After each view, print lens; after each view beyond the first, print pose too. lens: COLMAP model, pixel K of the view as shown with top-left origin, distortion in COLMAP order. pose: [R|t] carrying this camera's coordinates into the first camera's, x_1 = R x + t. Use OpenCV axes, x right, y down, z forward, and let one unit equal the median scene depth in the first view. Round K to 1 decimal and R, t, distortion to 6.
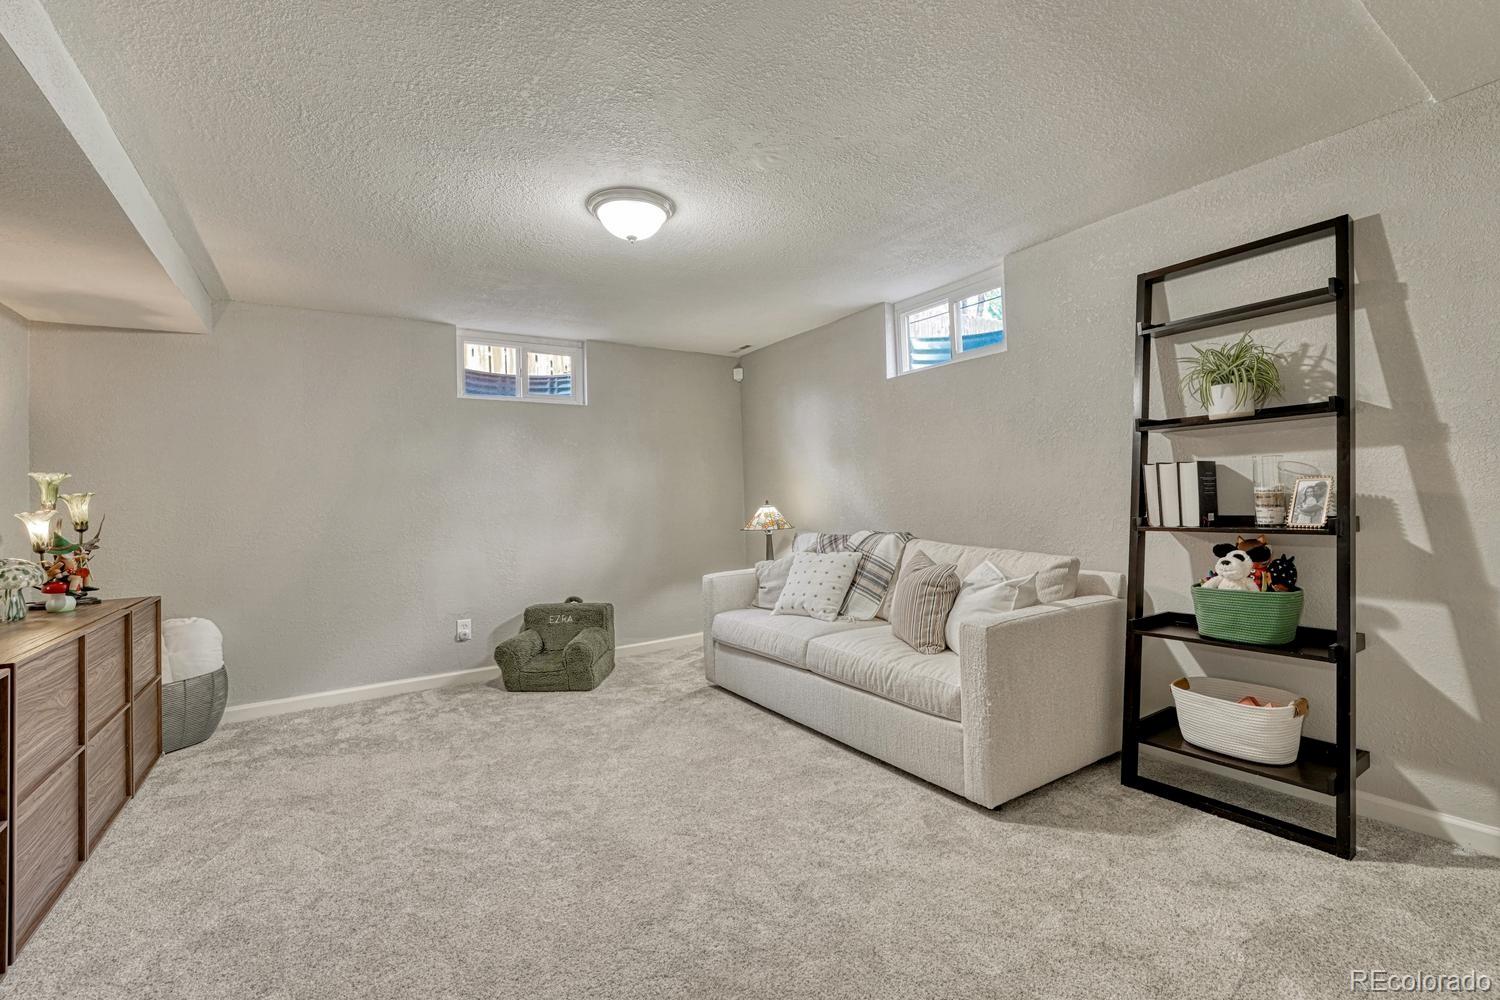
lens RADIAL K [[642.6, 0, 753.6], [0, 642.6, 499.8], [0, 0, 1]] dist [-0.001121, 0.000372]
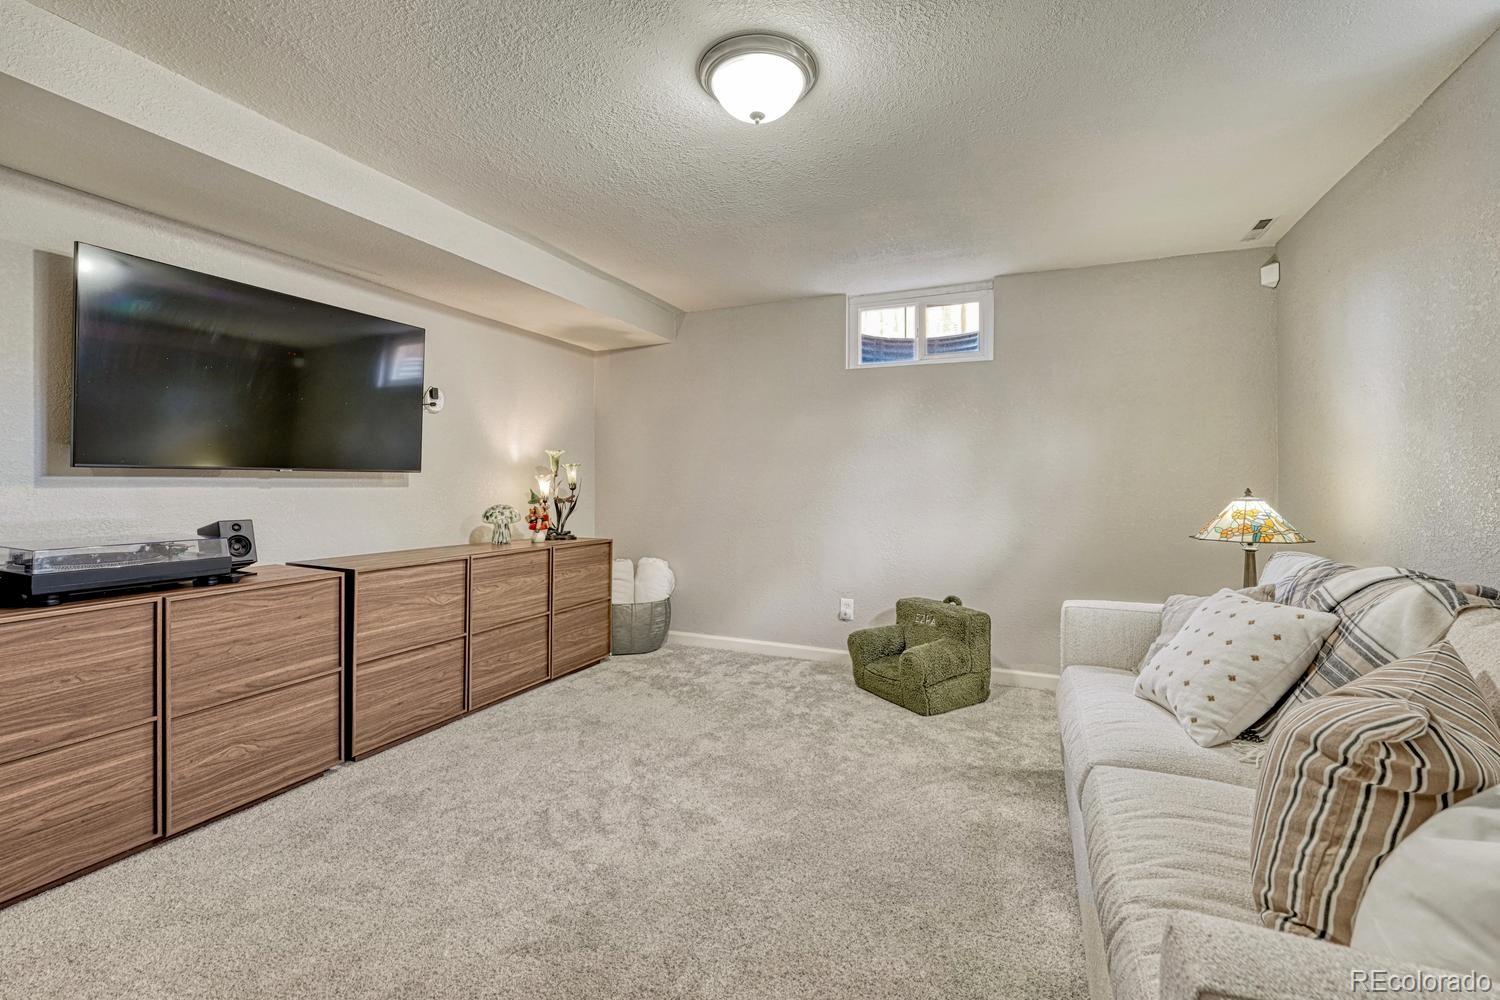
lens RADIAL K [[620.9, 0, 756.6], [0, 620.9, 487.1], [0, 0, 1]] dist [-0.008271, 0.000394]
pose [[0.555580, 0.038794, -0.830557, 0.295119], [-0.024143, 0.999242, 0.030523, -0.008390], [0.831112, 0.003094, 0.556096, 0.444451]]
